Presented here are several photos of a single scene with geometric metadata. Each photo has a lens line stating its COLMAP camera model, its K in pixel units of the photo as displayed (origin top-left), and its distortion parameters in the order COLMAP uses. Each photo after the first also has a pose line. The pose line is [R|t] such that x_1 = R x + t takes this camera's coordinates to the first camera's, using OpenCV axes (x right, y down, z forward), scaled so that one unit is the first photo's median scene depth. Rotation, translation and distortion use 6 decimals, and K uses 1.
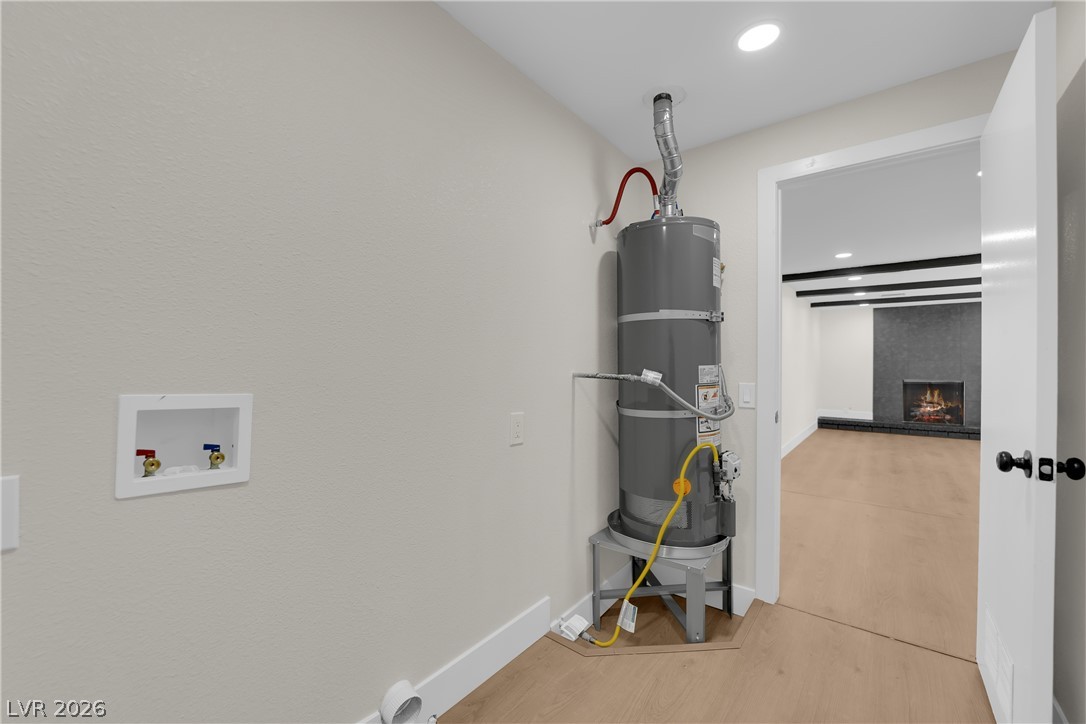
lens RADIAL K [[439.3, 0, 551.5], [0, 439.3, 363.8], [0, 0, 1]] dist [-0.008001, -0.000196]
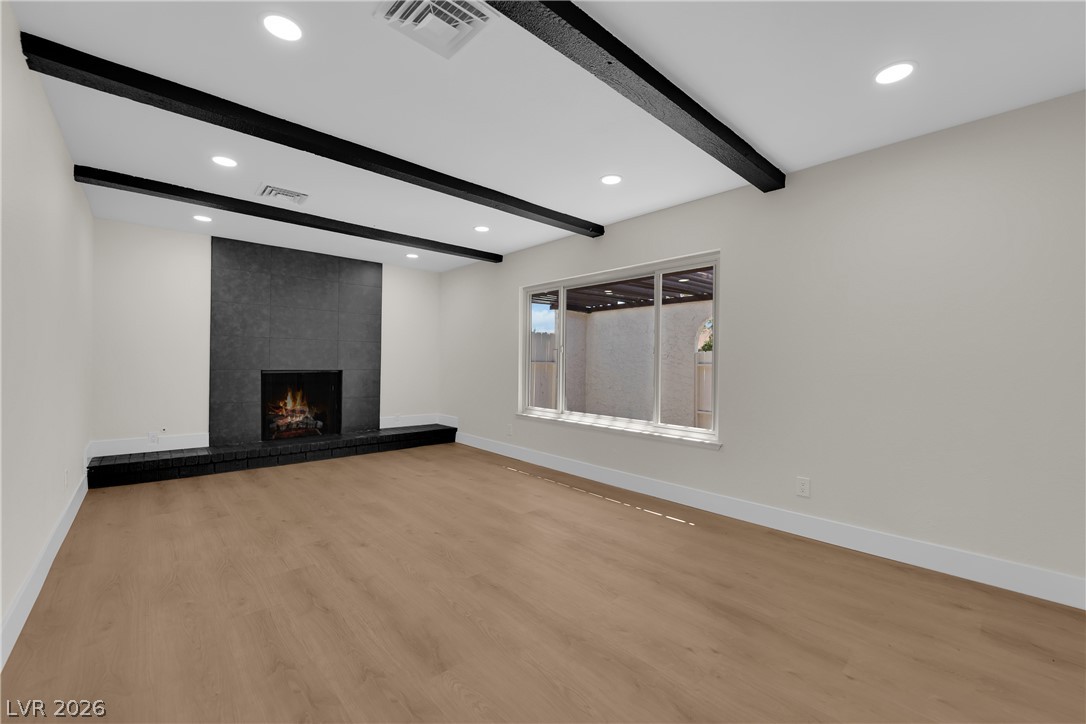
lens RADIAL K [[439.3, 0, 541.4], [0, 439.3, 361.8], [0, 0, 1]] dist [-0.008001, -0.000196]
pose [[0.175117, -0.005150, 0.984534, 0.293261], [-0.015701, 0.999845, 0.008022, 0.015300], [-0.984422, -0.016863, 0.175009, 0.529333]]
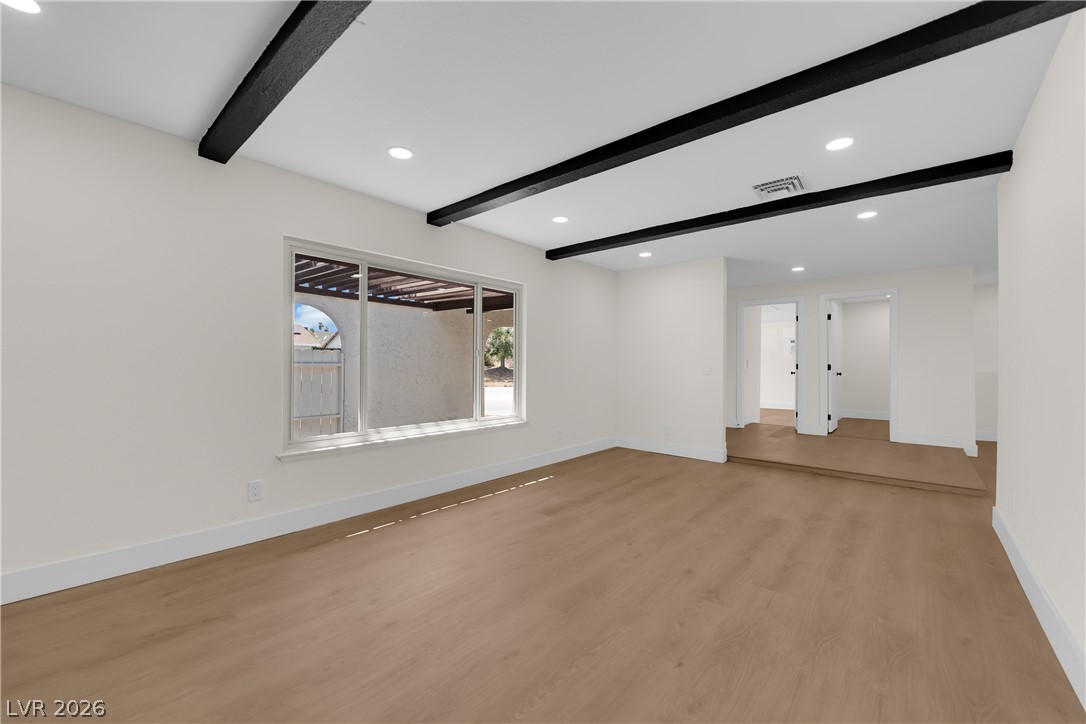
lens RADIAL K [[439.3, 0, 536.8], [0, 439.3, 361.8], [0, 0, 1]] dist [-0.008001, -0.000196]
pose [[-0.998359, -0.013895, 0.055550, 0.665608], [-0.014634, 0.999810, -0.012909, 0.020138], [-0.055360, -0.013701, -0.998372, 1.000789]]
